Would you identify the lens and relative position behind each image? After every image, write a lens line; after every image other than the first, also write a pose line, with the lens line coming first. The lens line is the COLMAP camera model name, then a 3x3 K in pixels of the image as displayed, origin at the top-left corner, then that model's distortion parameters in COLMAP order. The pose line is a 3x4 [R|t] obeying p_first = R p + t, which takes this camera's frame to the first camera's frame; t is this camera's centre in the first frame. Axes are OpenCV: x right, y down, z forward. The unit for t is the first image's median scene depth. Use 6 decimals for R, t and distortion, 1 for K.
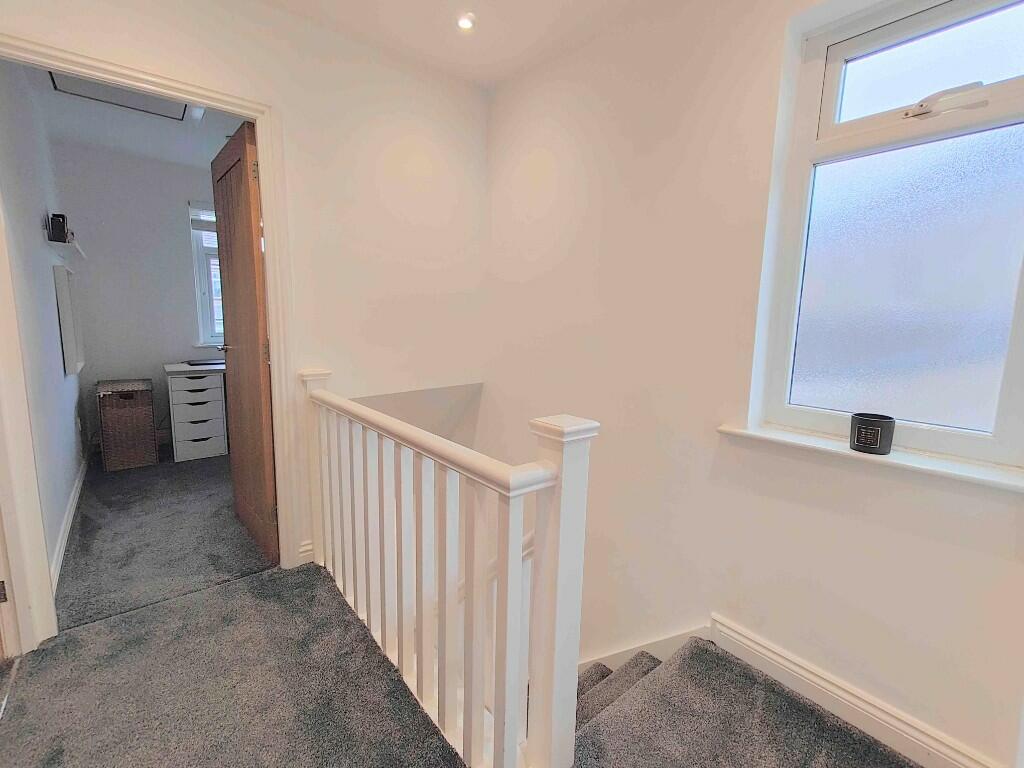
lens RADIAL K [[451.2, 0, 511.5], [0, 451.2, 380.6], [0, 0, 1]] dist [0.002701, 0.000902]
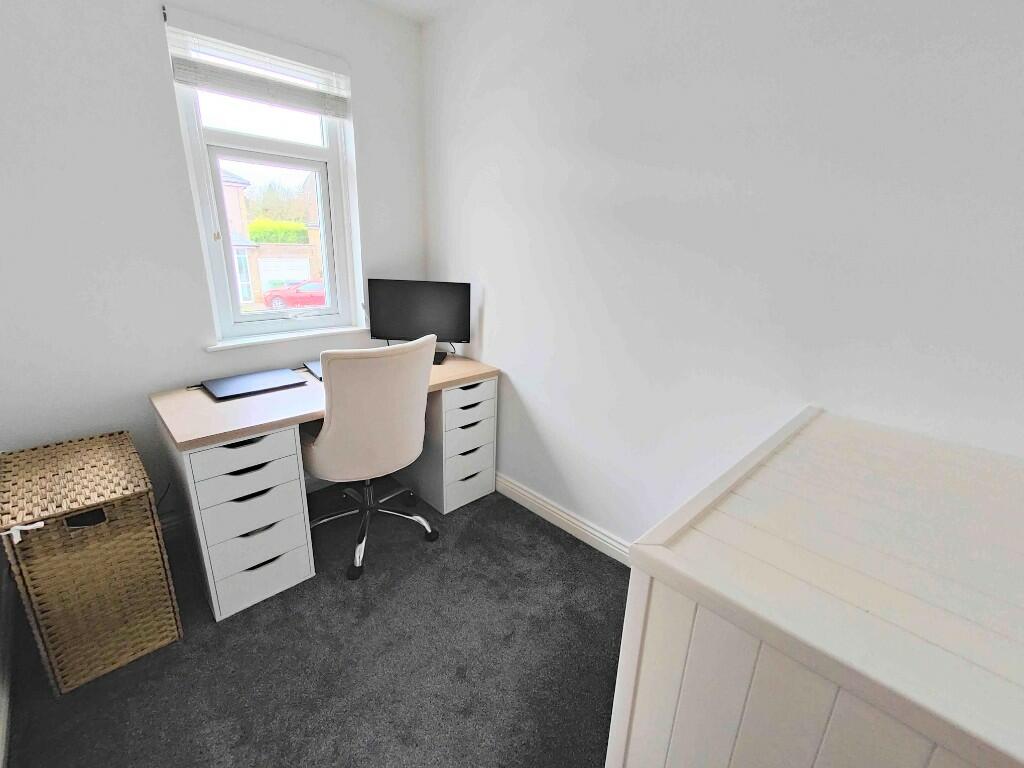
lens RADIAL K [[451.2, 0, 511.5], [0, 451.2, 380.6], [0, 0, 1]] dist [0.002701, 0.000902]
pose [[0.996289, -0.017116, 0.084351, -0.468369], [0.002454, 0.985278, 0.170940, -0.140431], [-0.086035, -0.170099, 0.981664, 0.549188]]
